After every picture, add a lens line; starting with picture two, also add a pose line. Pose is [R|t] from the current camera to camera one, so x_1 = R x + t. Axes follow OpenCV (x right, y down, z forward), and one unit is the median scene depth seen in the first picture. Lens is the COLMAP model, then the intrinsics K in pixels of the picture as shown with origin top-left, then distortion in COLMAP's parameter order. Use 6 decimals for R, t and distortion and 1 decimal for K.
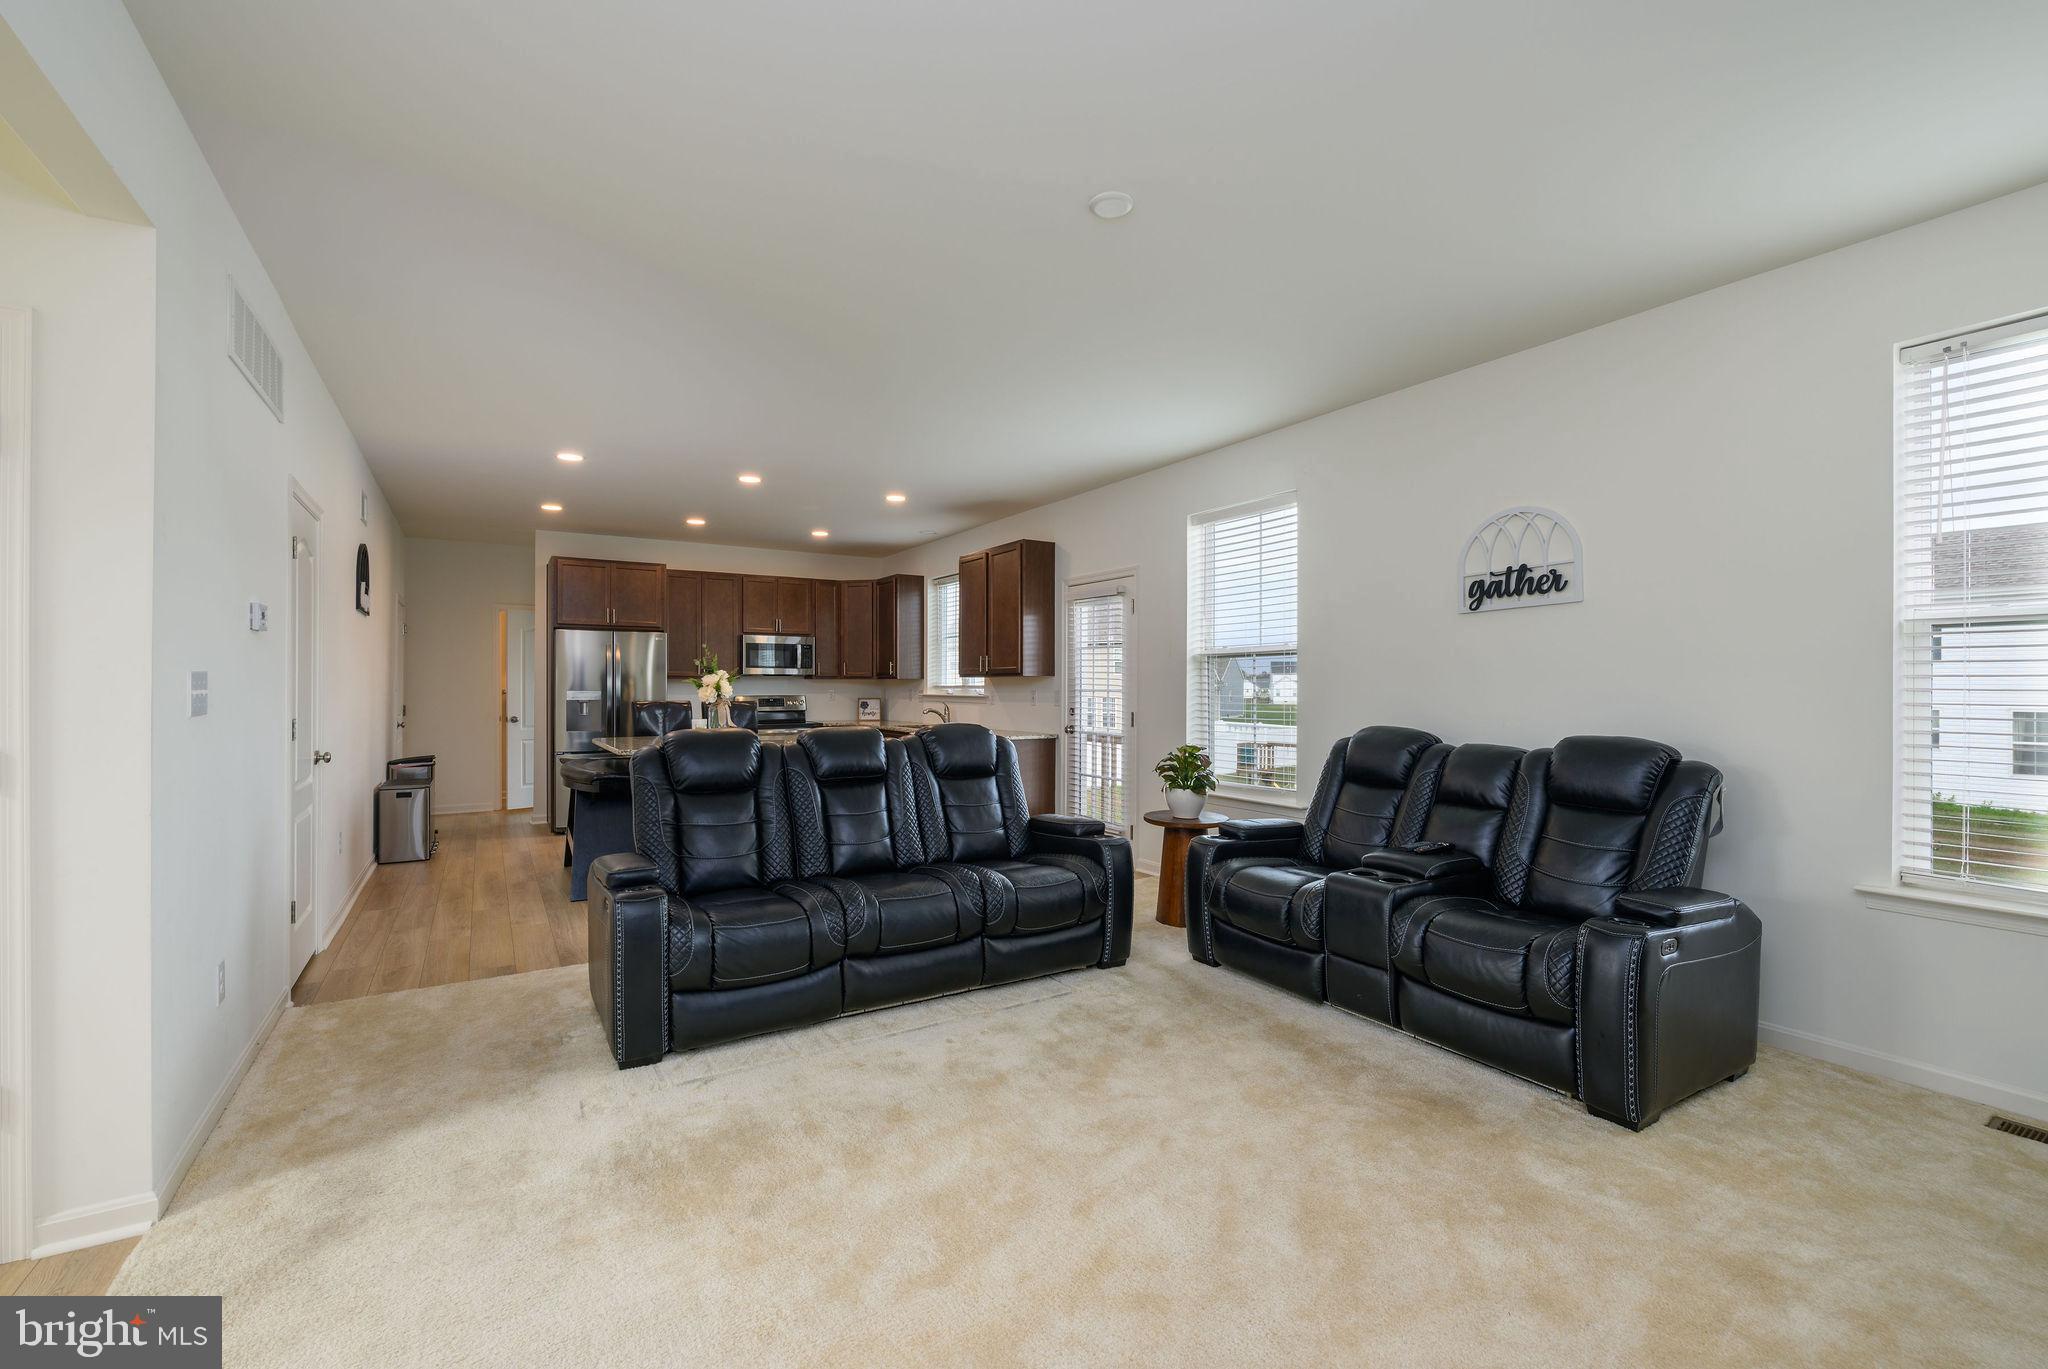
lens RADIAL K [[881.0, 0, 1054.9], [0, 881.0, 685.5], [0, 0, 1]] dist [-0.000865, -0.001234]
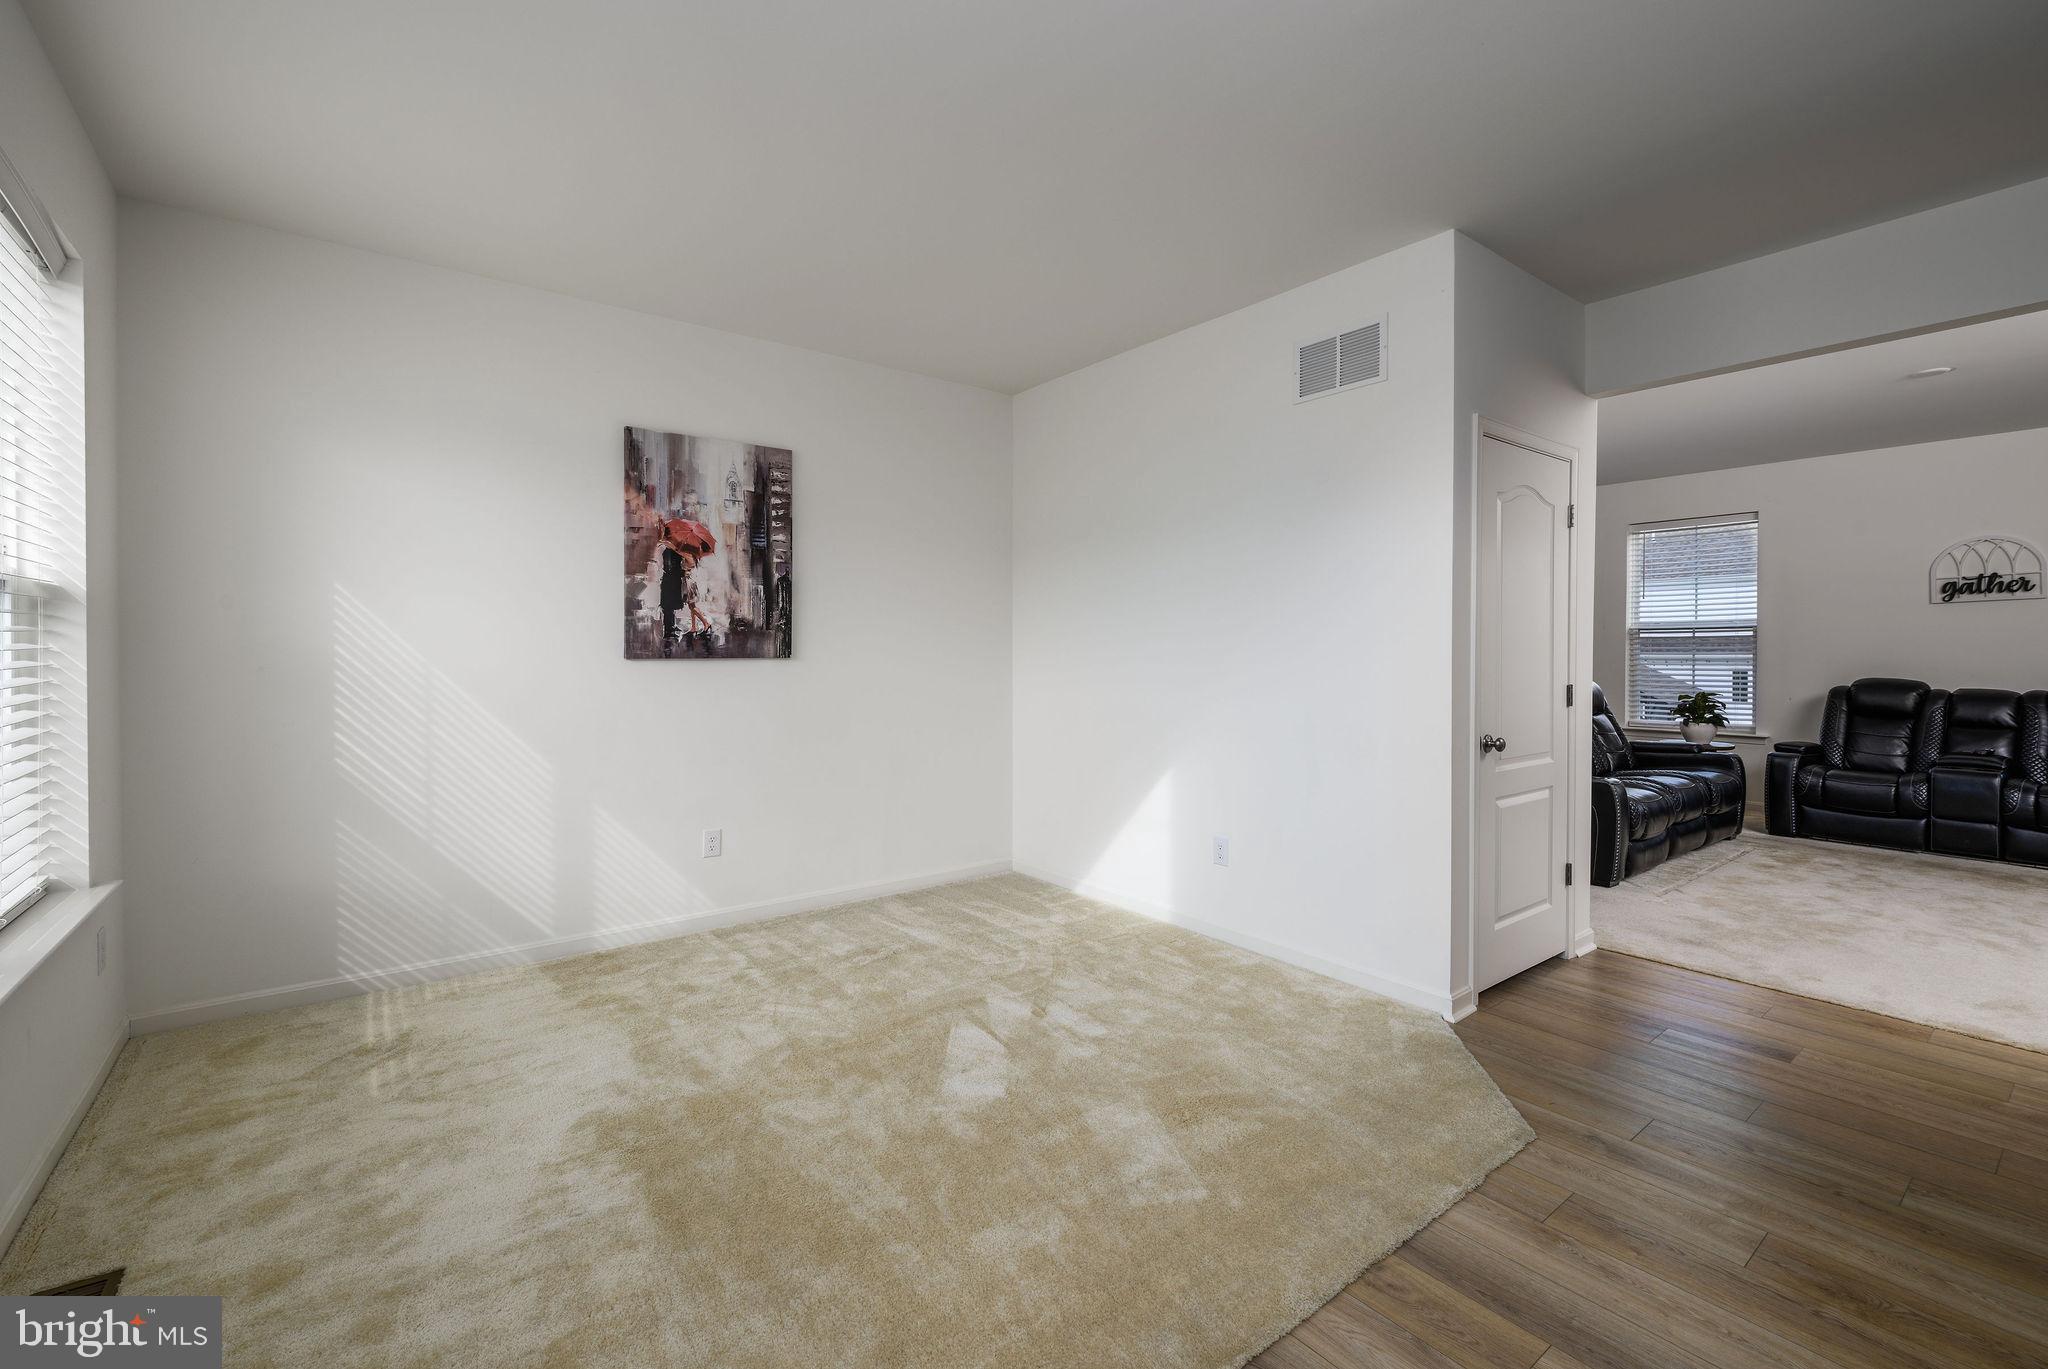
lens RADIAL K [[881.0, 0, 1011.8], [0, 881.0, 657.4], [0, 0, 1]] dist [-0.000865, -0.001234]
pose [[0.997230, 0.005014, 0.074213, -1.286287], [-0.005191, 0.999984, 0.002200, 0.016403], [-0.074201, -0.002579, 0.997240, -0.406037]]
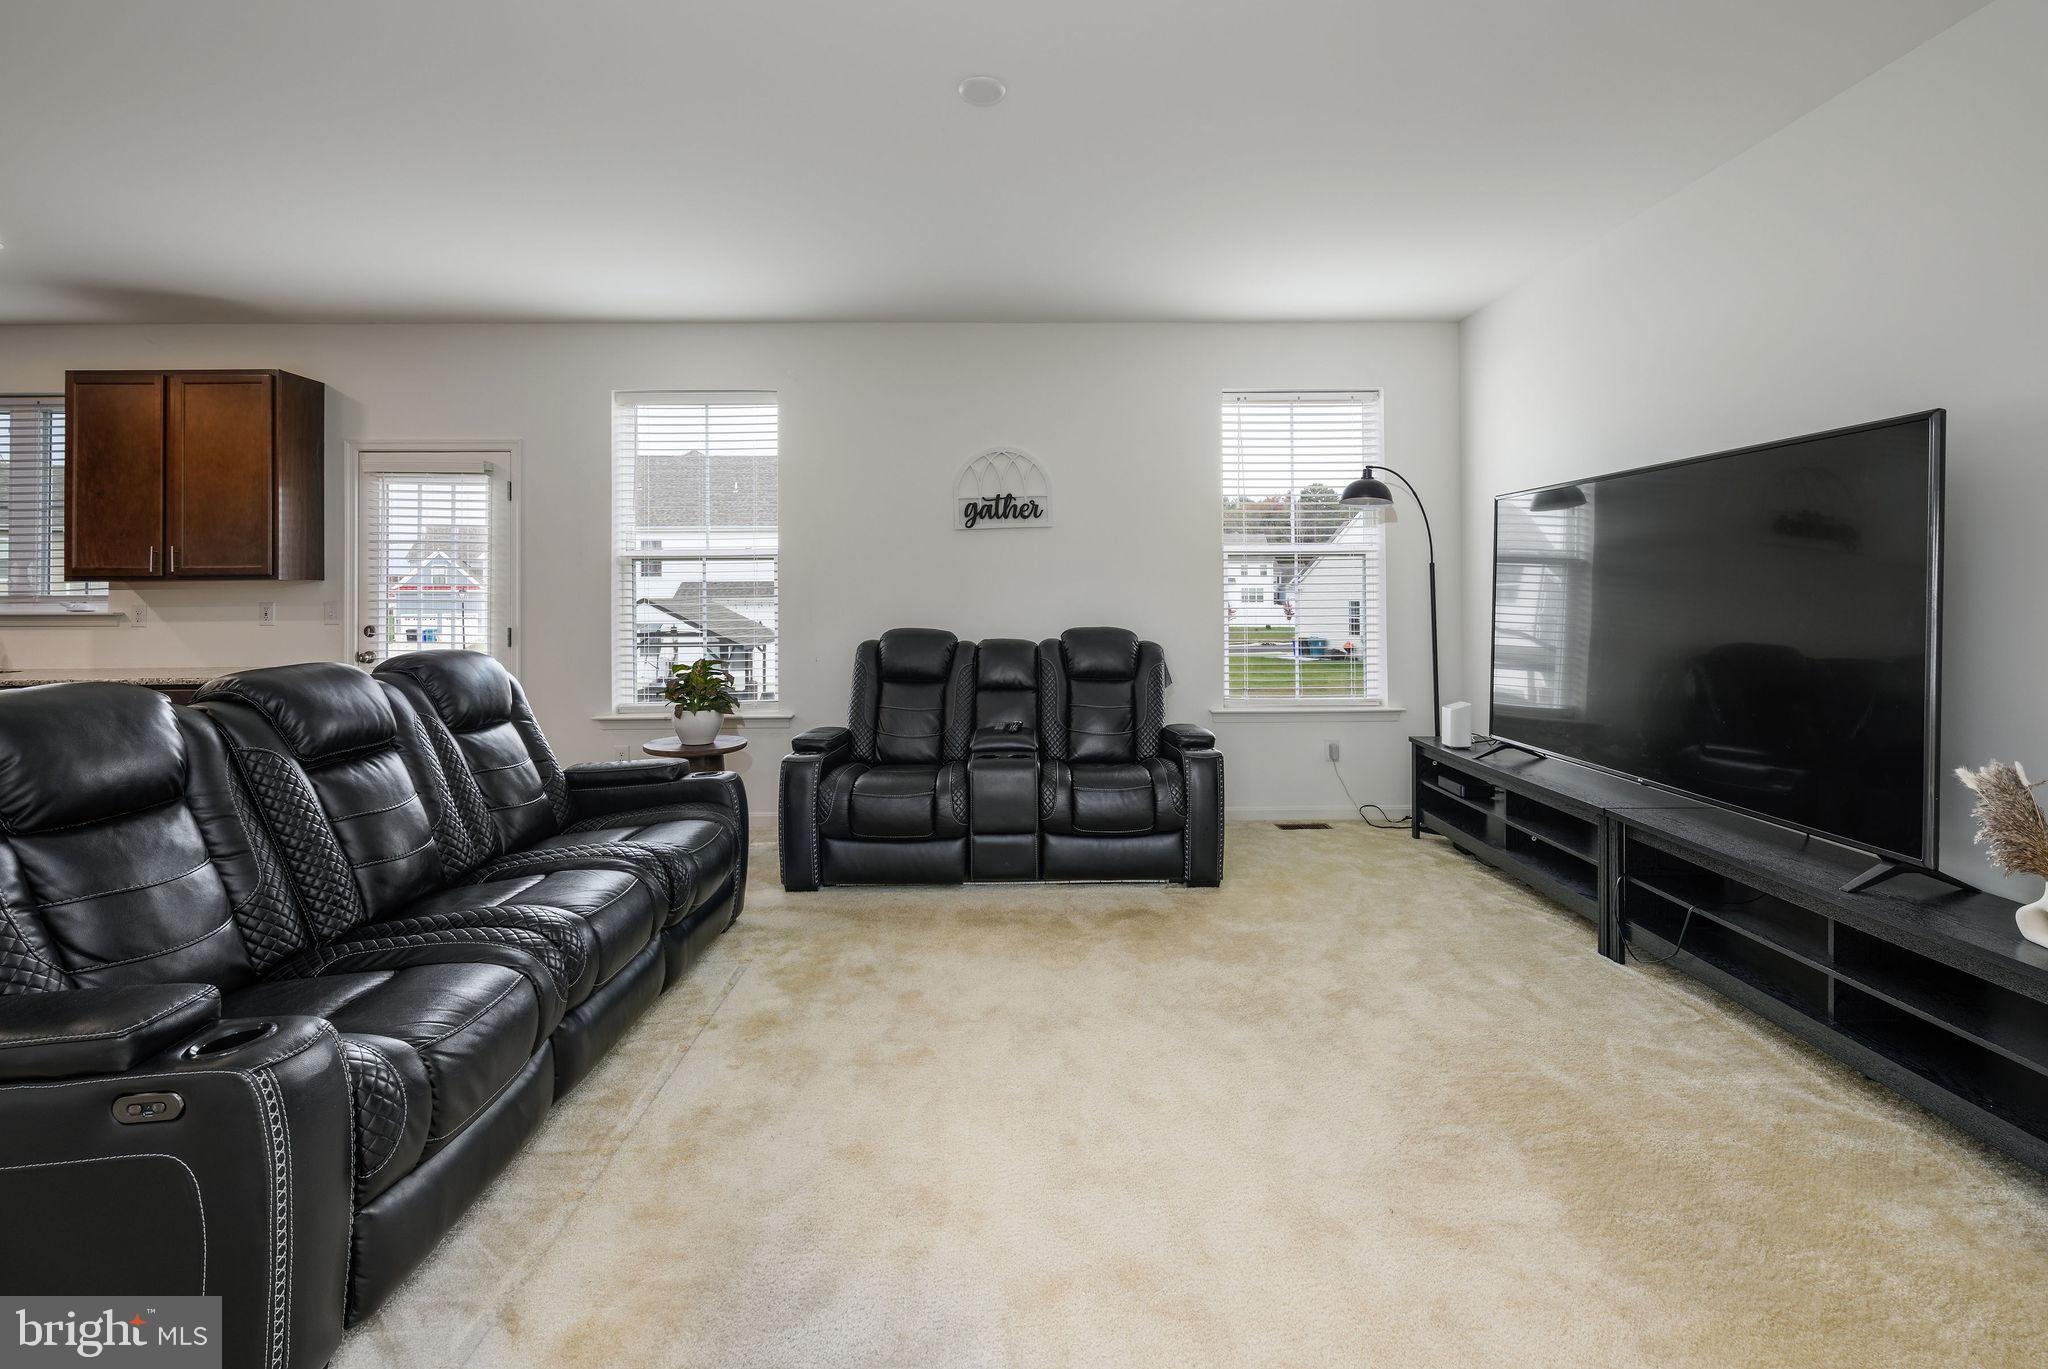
lens RADIAL K [[881.0, 0, 1043.1], [0, 881.0, 577.3], [0, 0, 1]] dist [-0.000865, -0.001234]
pose [[0.517057, 0.010750, 0.855884, -0.508120], [0.005738, 0.999855, -0.016024, 0.001312], [-0.855932, 0.013196, 0.516920, 0.308602]]
